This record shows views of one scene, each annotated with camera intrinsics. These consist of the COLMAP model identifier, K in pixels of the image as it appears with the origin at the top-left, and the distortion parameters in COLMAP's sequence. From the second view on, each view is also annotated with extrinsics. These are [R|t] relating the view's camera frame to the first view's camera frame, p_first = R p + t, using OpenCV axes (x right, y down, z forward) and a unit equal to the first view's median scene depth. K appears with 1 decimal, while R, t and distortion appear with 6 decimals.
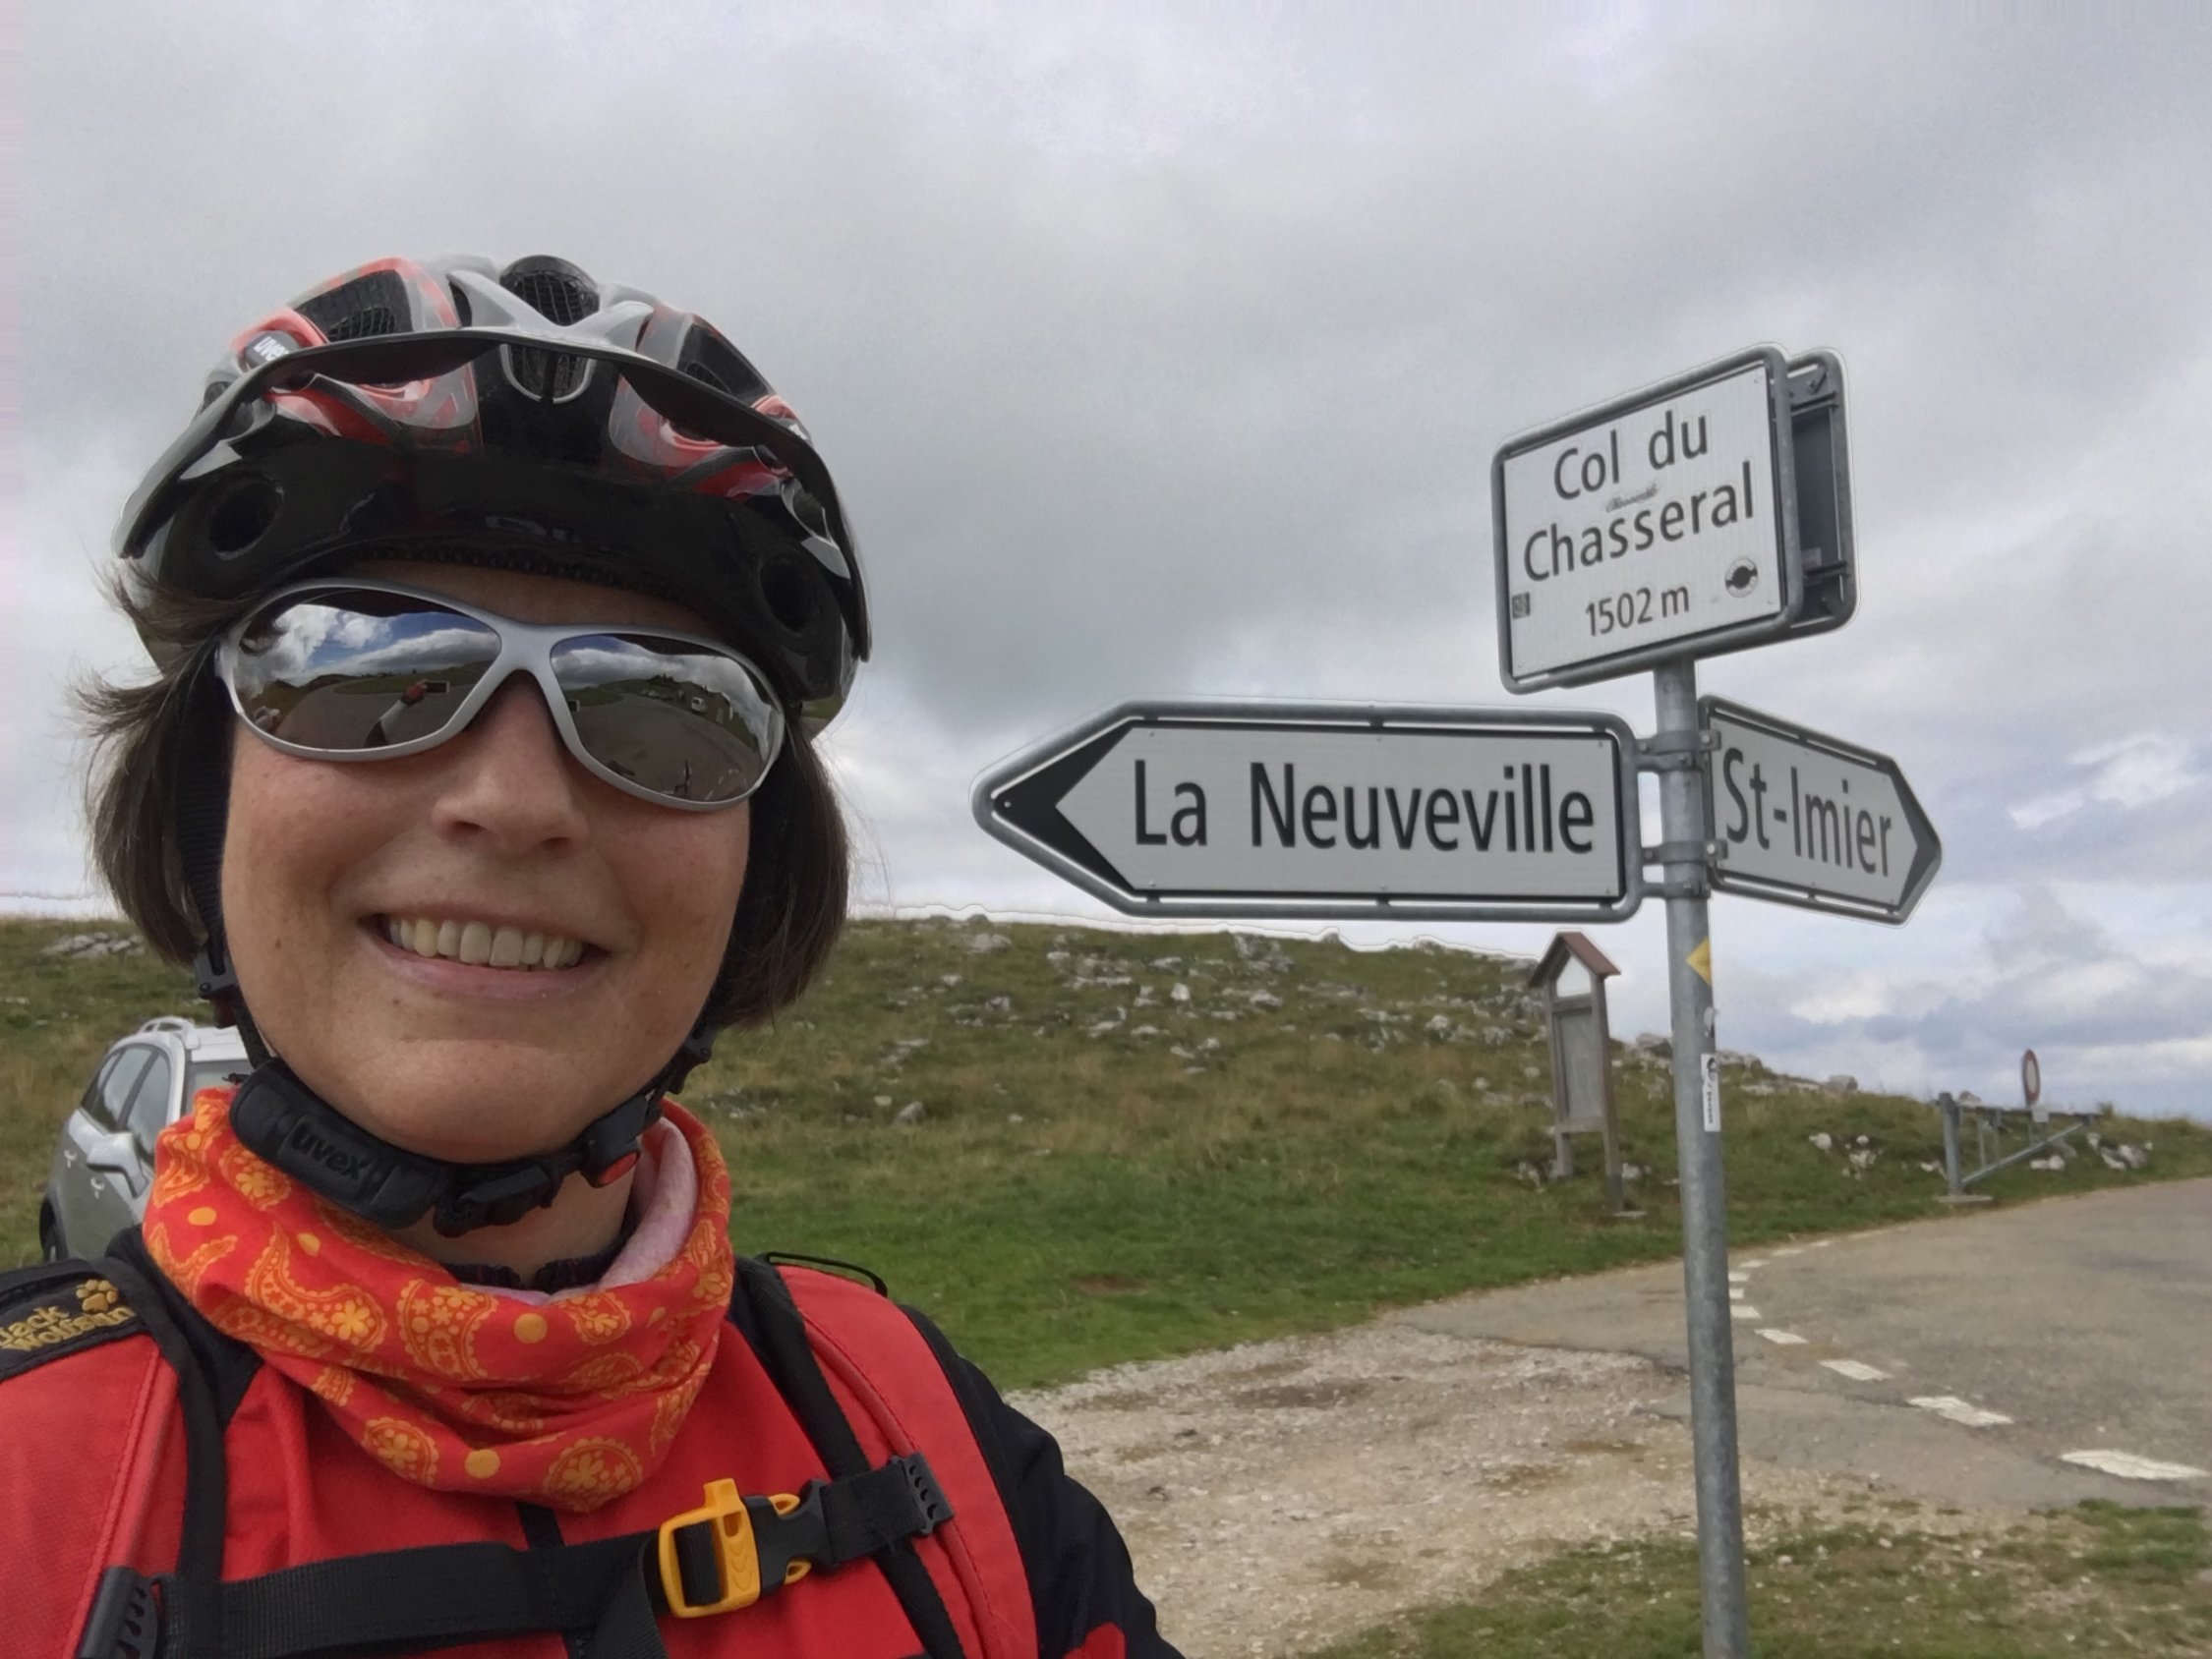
lens RADIAL K [[2018.1, 0, 1133.8], [0, 2018.1, 760.8], [0, 0, 1]] dist [0.010623, 0.000000]
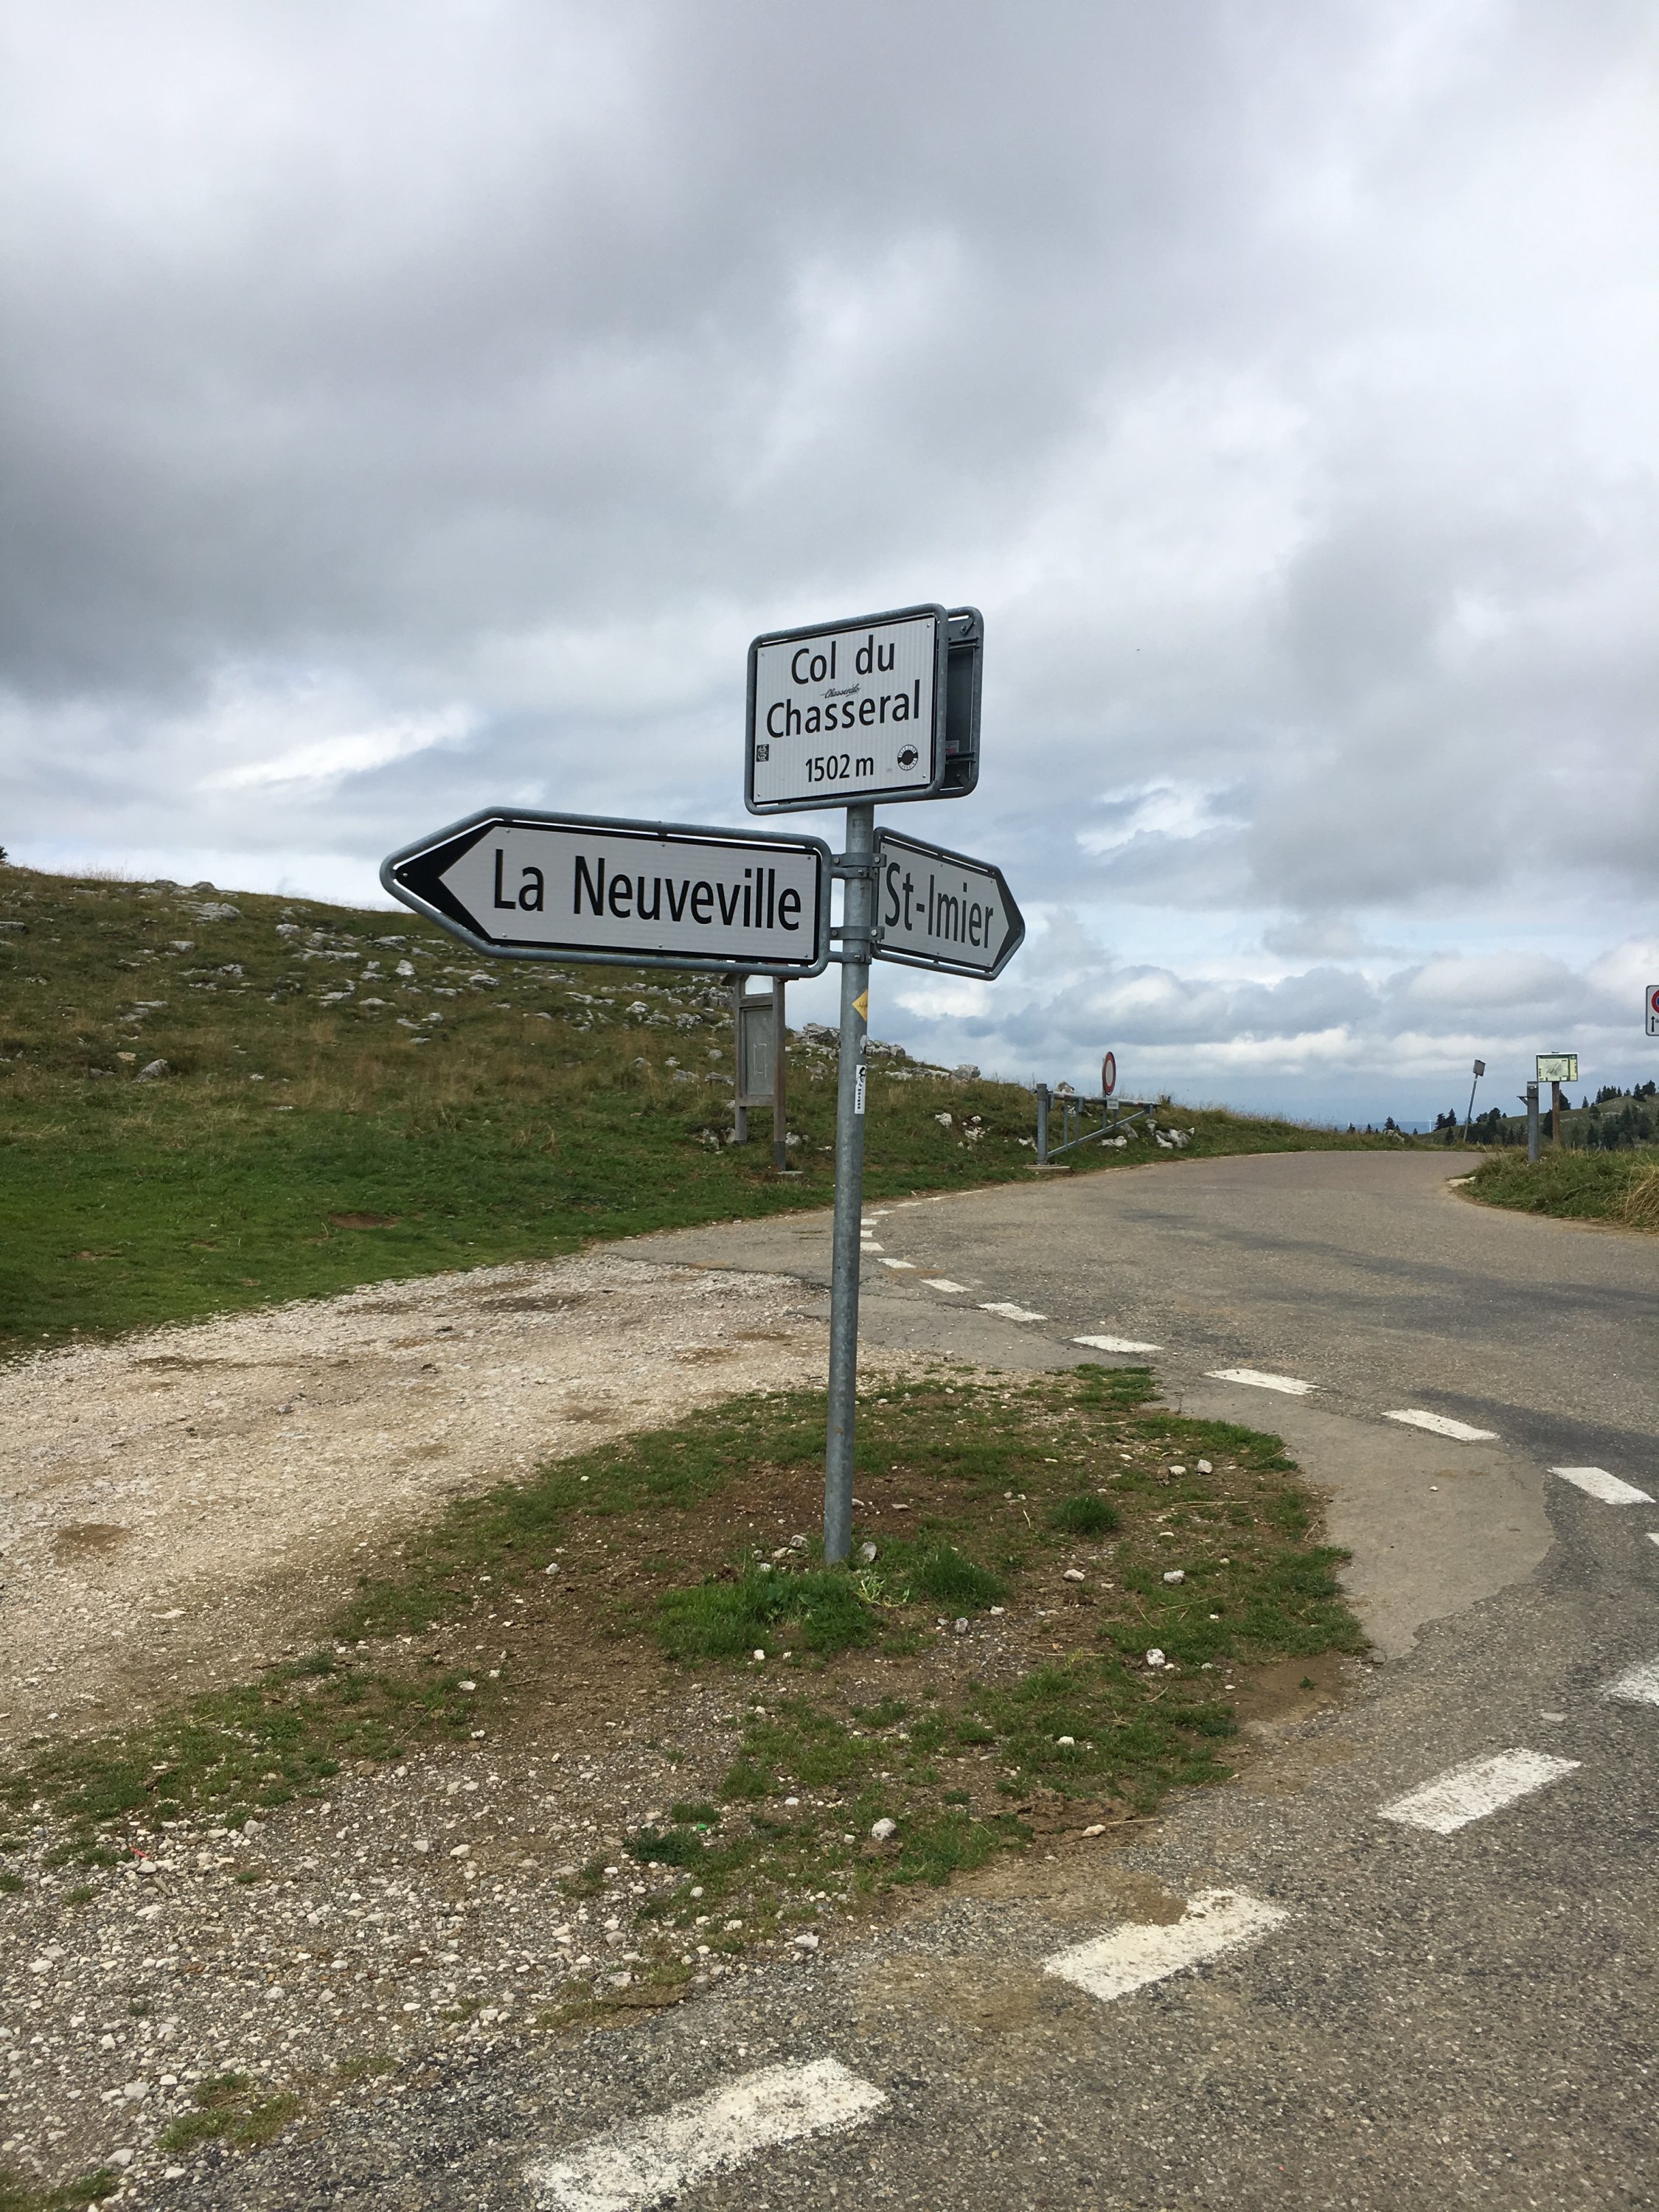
lens RADIAL K [[1853.9, 0, 830.5], [0, 1853.9, 1103.8], [0, 0, 1]] dist [-0.007824, -0.001884]
pose [[0.966215, 0.032855, 0.255636, -0.048265], [-0.079156, 0.981735, 0.173006, -0.033410], [-0.245283, -0.187396, 0.951167, -0.168627]]
